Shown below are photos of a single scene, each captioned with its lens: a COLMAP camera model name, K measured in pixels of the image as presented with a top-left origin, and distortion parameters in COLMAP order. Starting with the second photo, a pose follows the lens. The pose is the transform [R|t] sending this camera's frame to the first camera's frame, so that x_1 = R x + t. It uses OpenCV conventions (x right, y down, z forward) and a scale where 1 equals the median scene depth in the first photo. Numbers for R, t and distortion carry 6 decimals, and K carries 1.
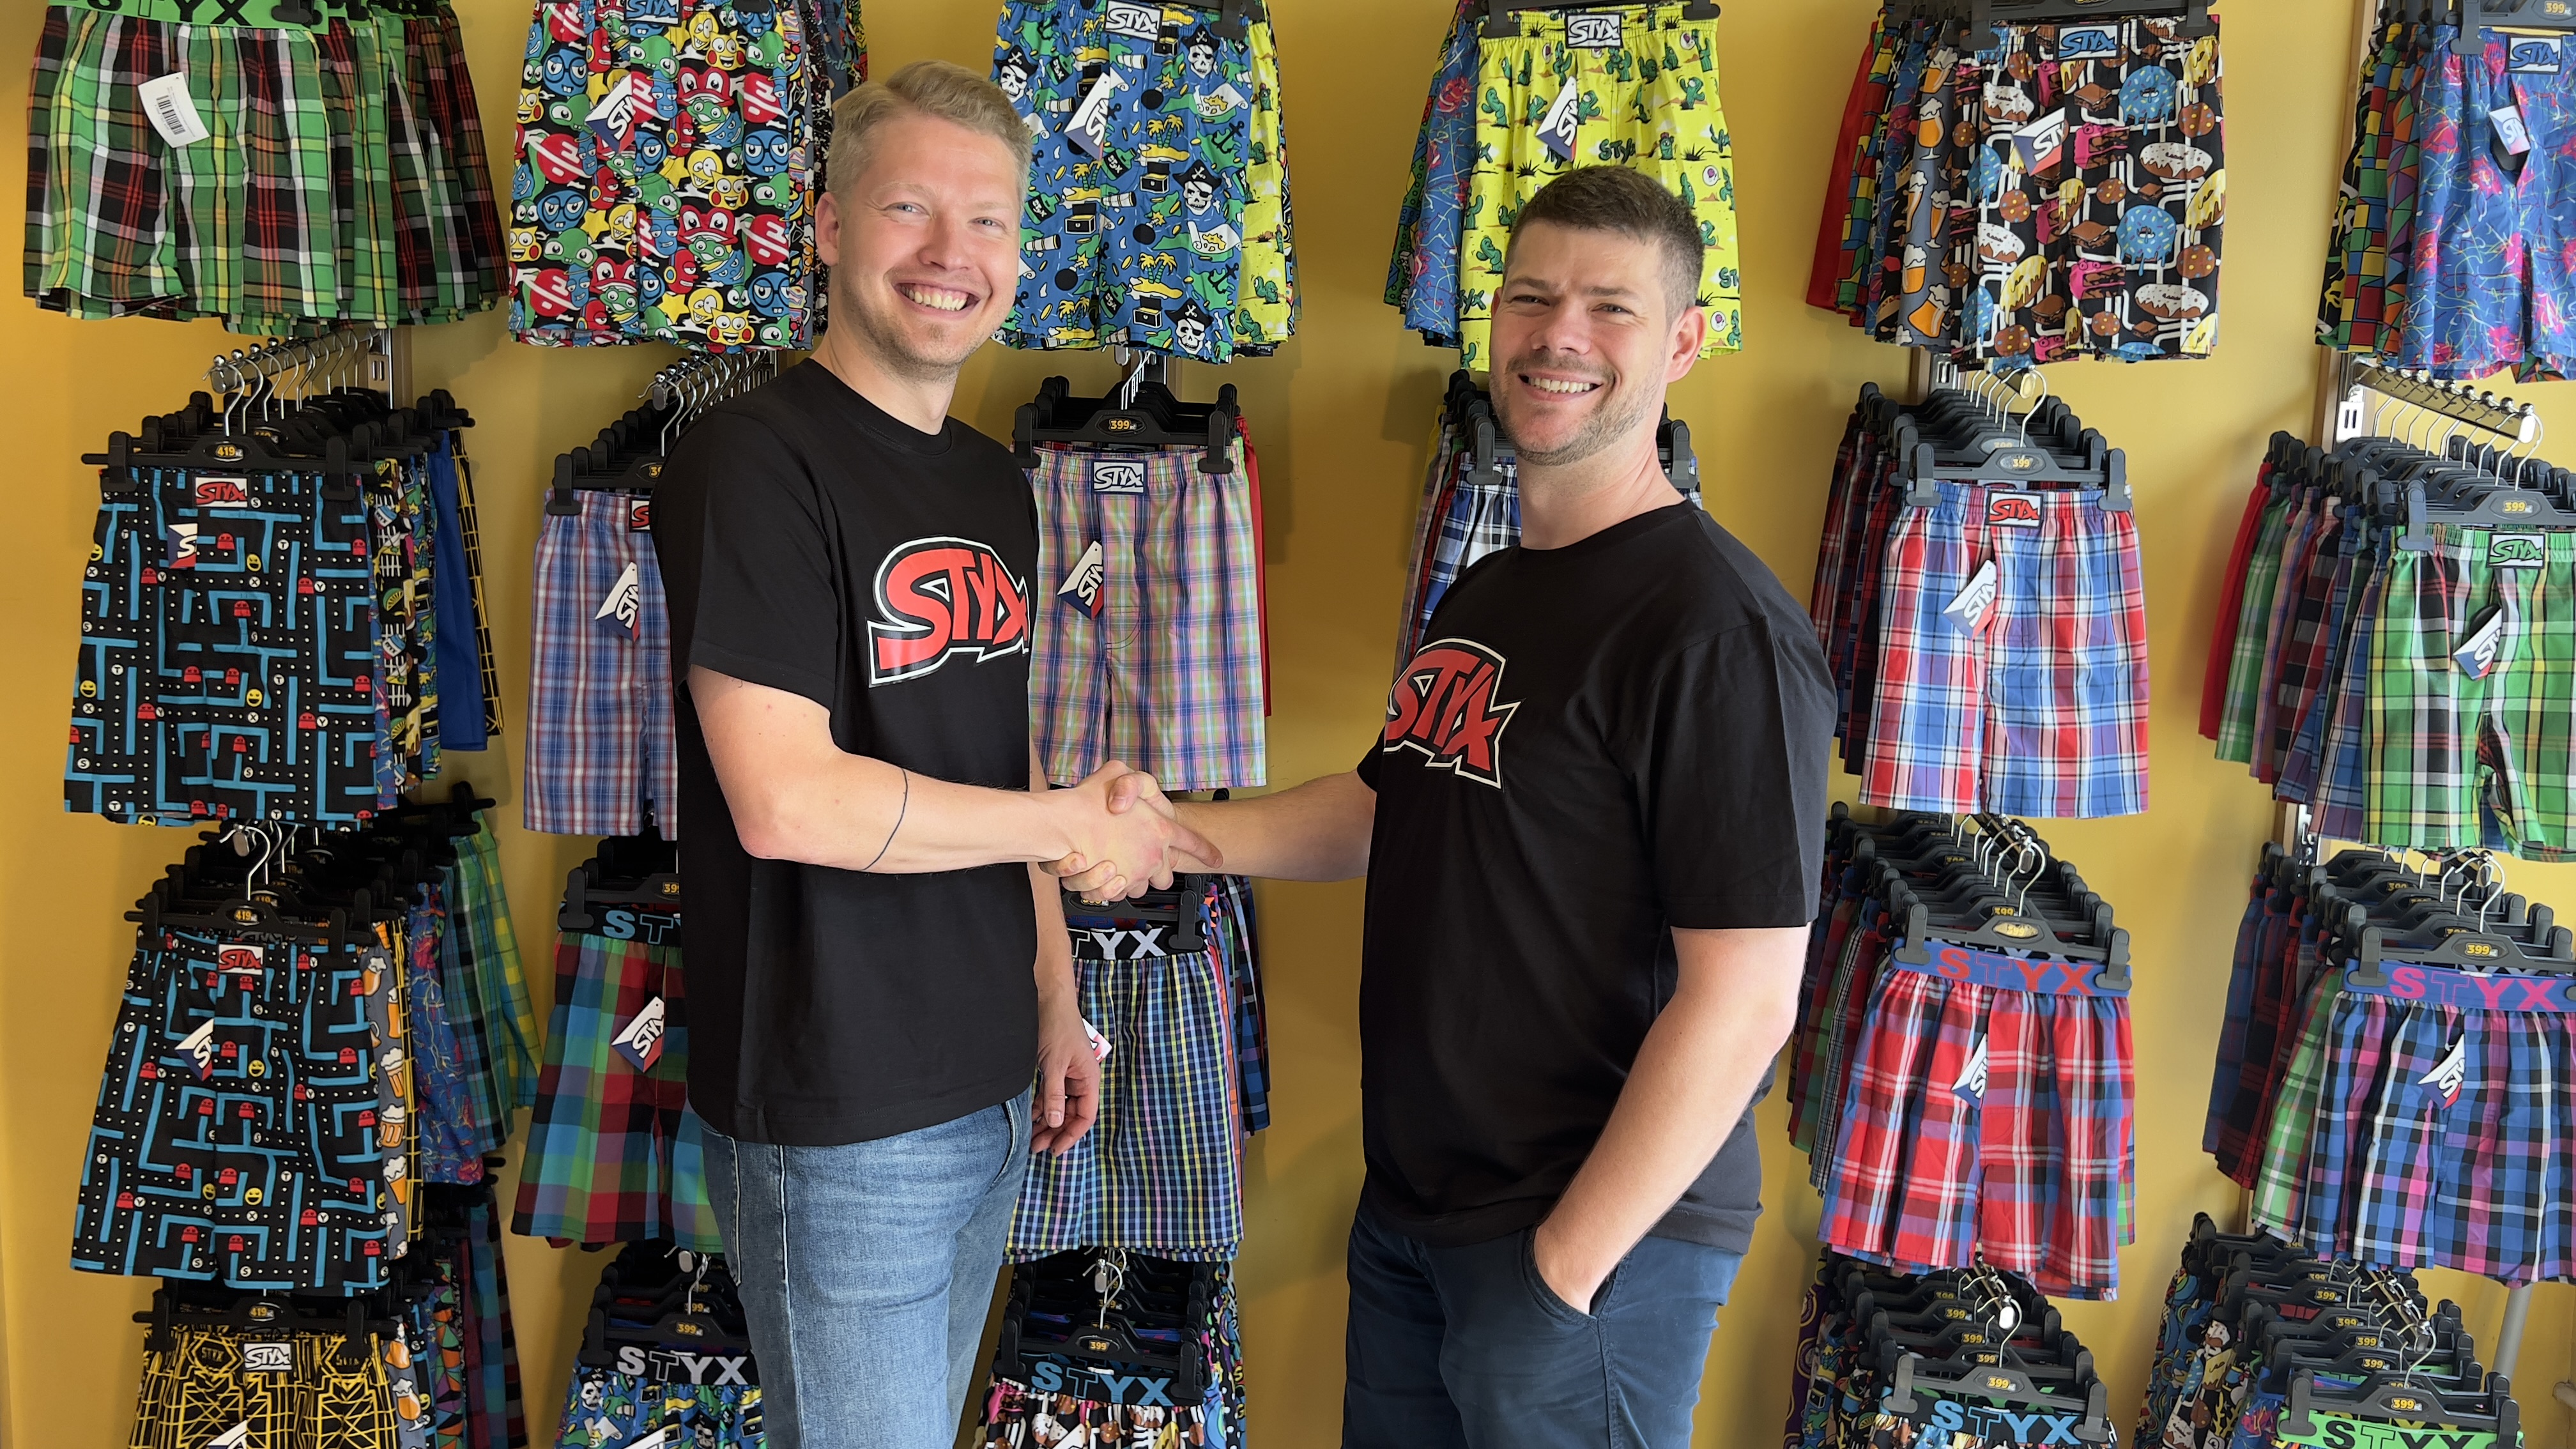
lens RADIAL K [[1912.3, 0, 1260.6], [0, 1912.3, 736.9], [0, 0, 1]] dist [0.042050, -0.049528]
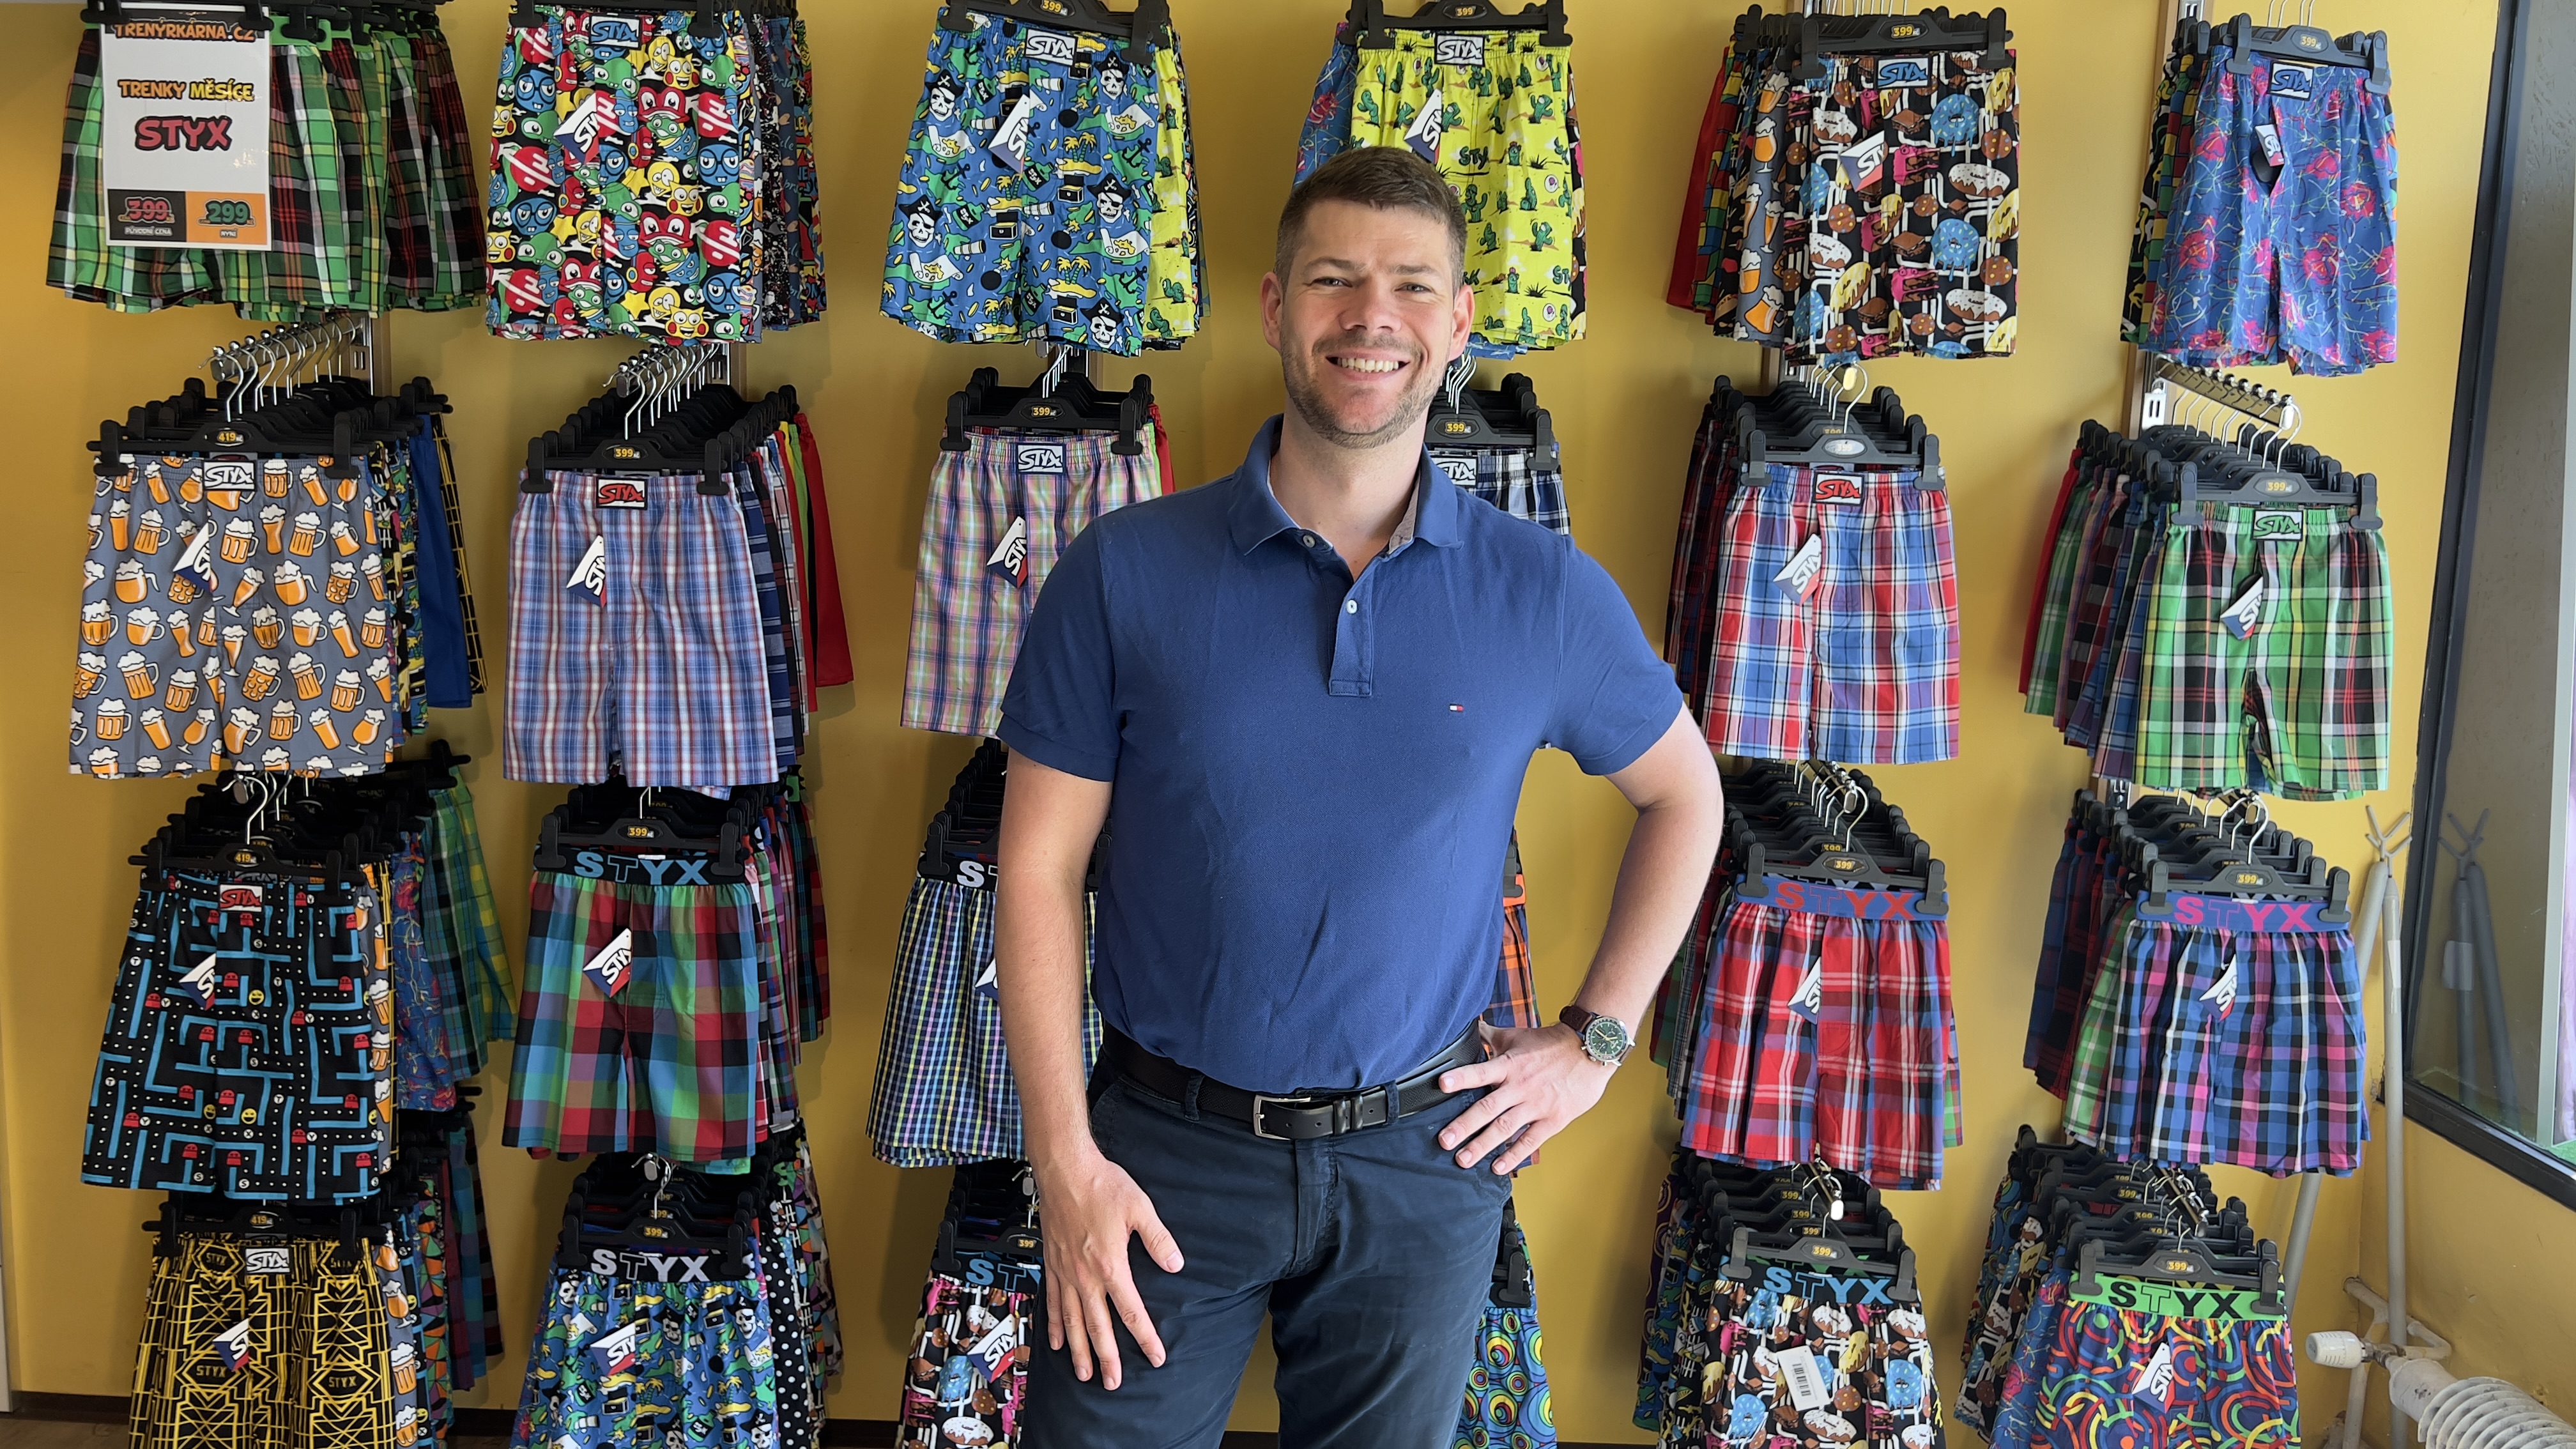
lens RADIAL K [[1912.3, 0, 1263.7], [0, 1912.3, 742.9], [0, 0, 1]] dist [0.042050, -0.049528]
pose [[0.999768, -0.002083, 0.021423, 0.031020], [0.001907, 0.999964, 0.008219, 0.020043], [-0.021439, -0.008176, 0.999737, -0.113577]]
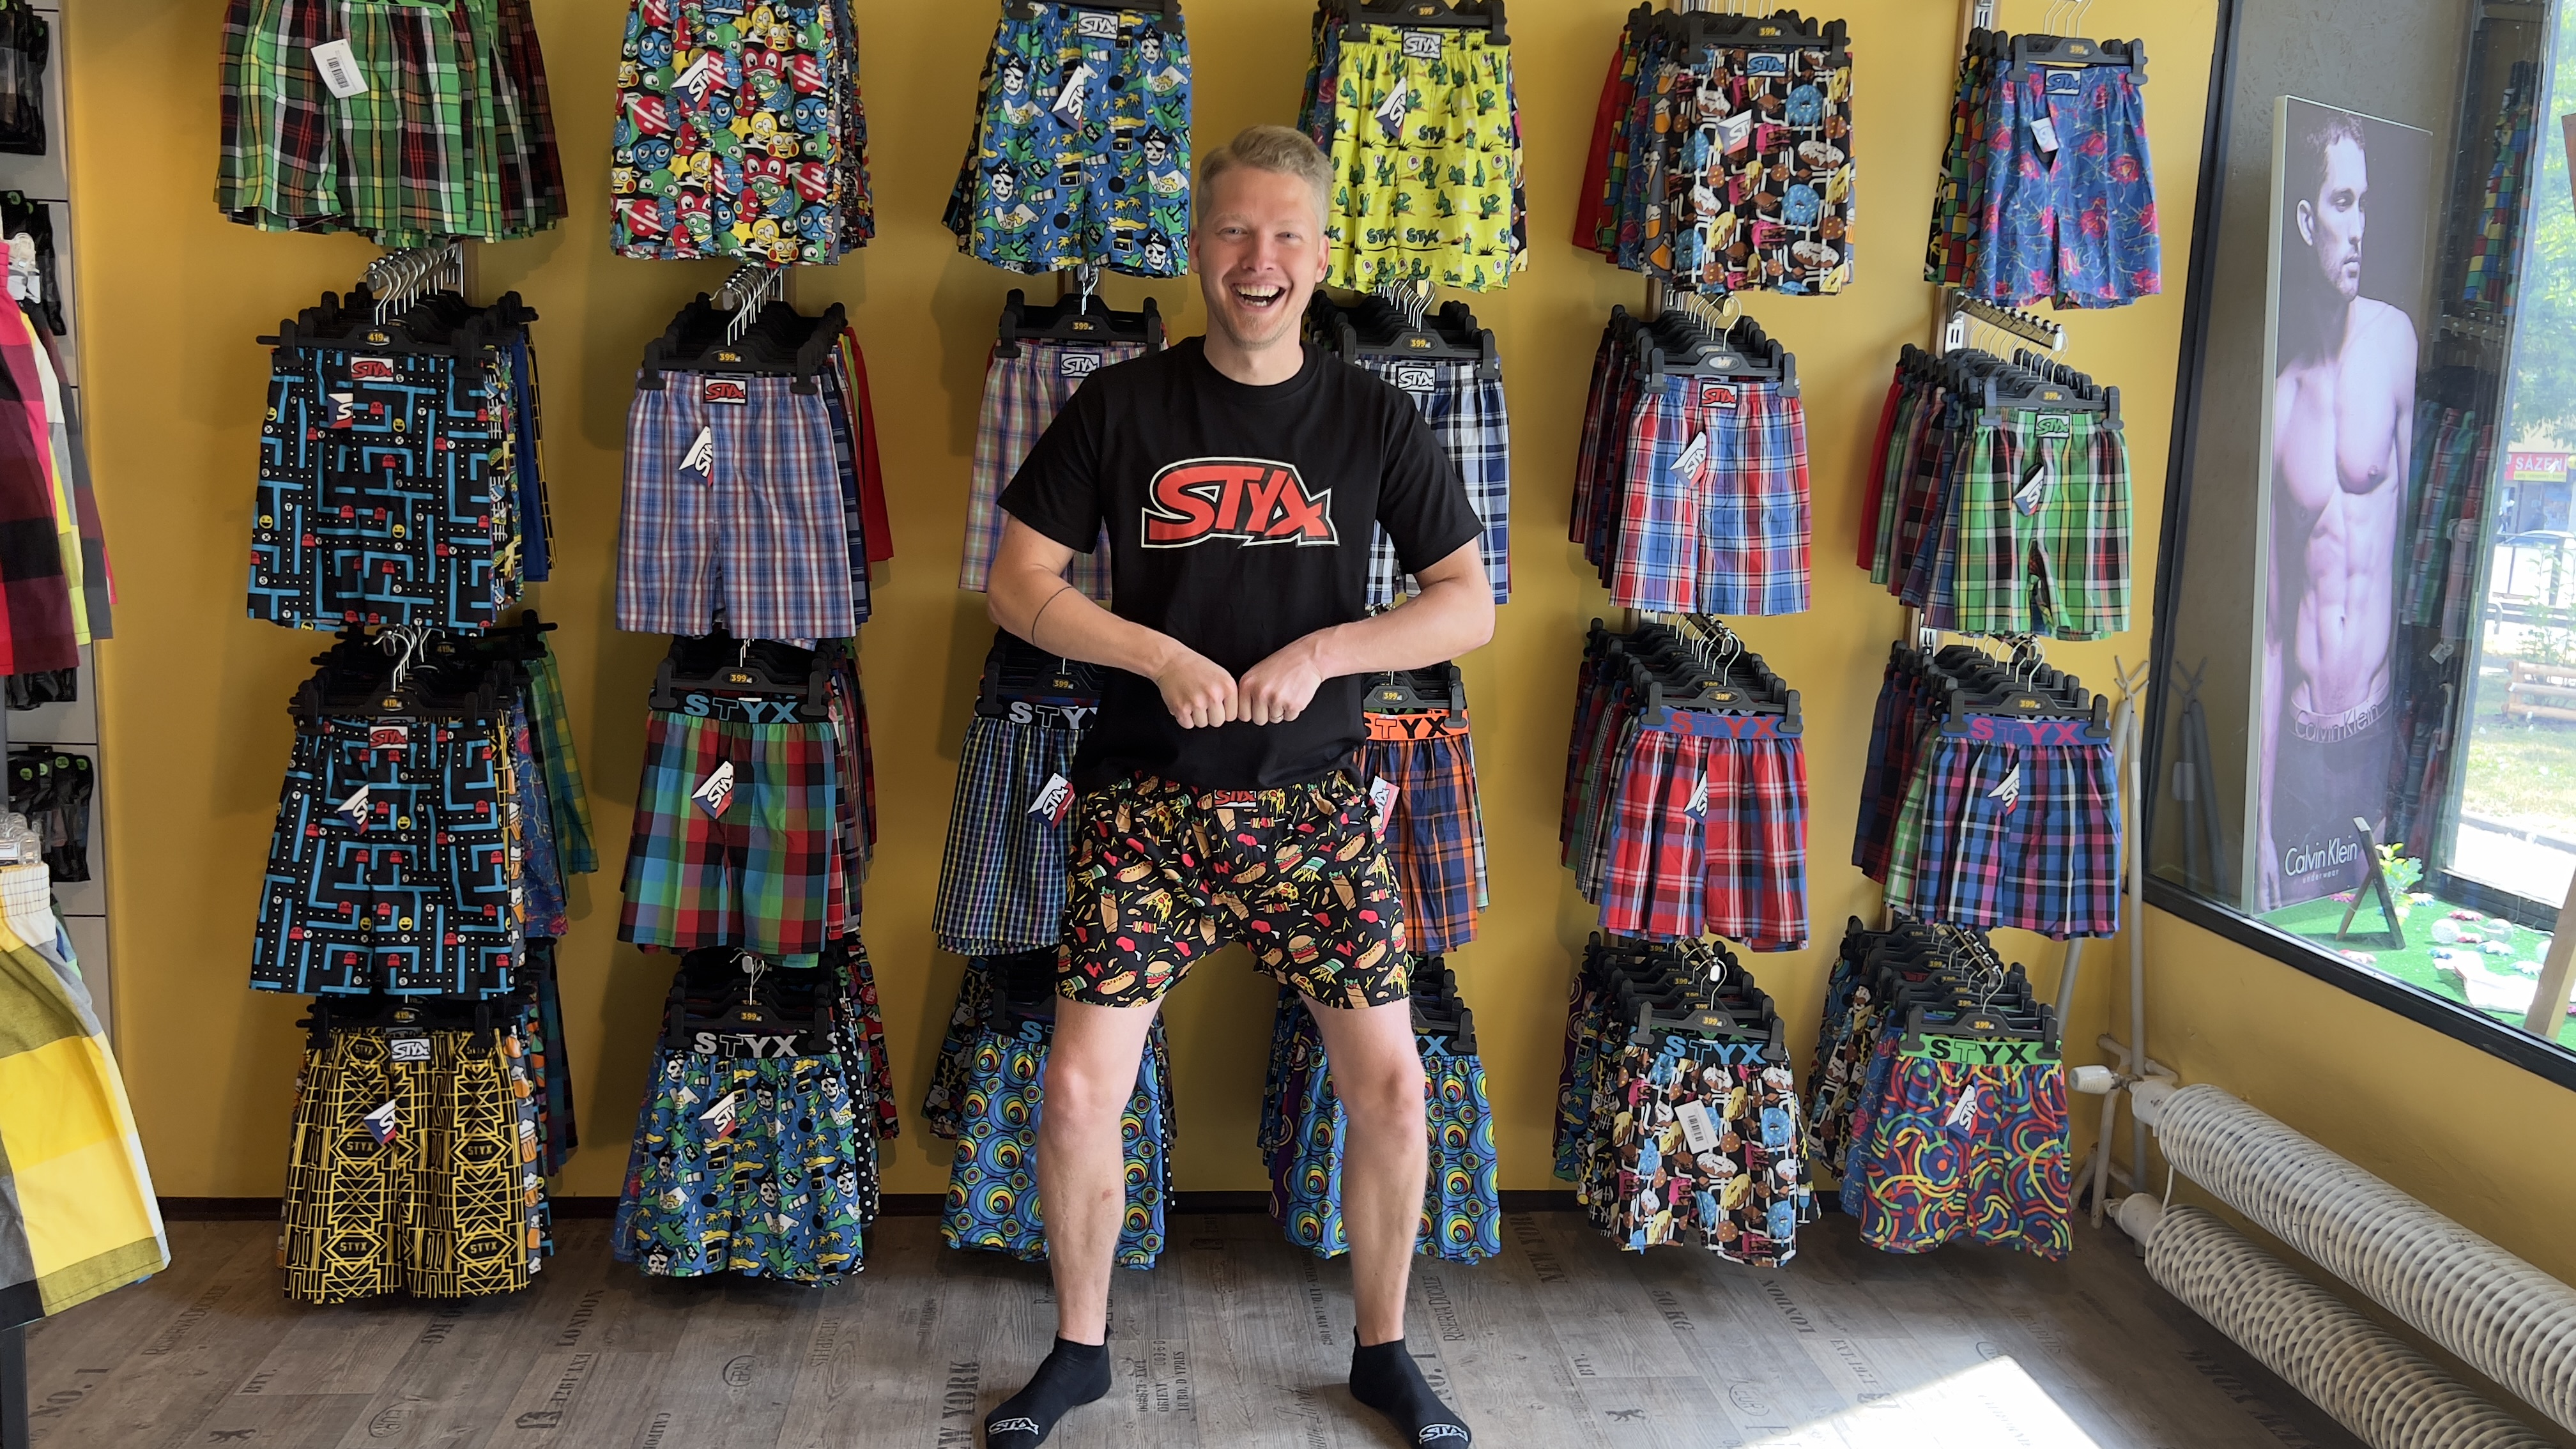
lens RADIAL K [[1912.3, 0, 1267.7], [0, 1912.3, 718.6], [0, 0, 1]] dist [0.042050, -0.049528]
pose [[0.991902, -0.012448, 0.126392, -0.115549], [0.008798, 0.999529, 0.029398, 0.073266], [-0.126699, -0.028048, 0.991545, -0.354823]]
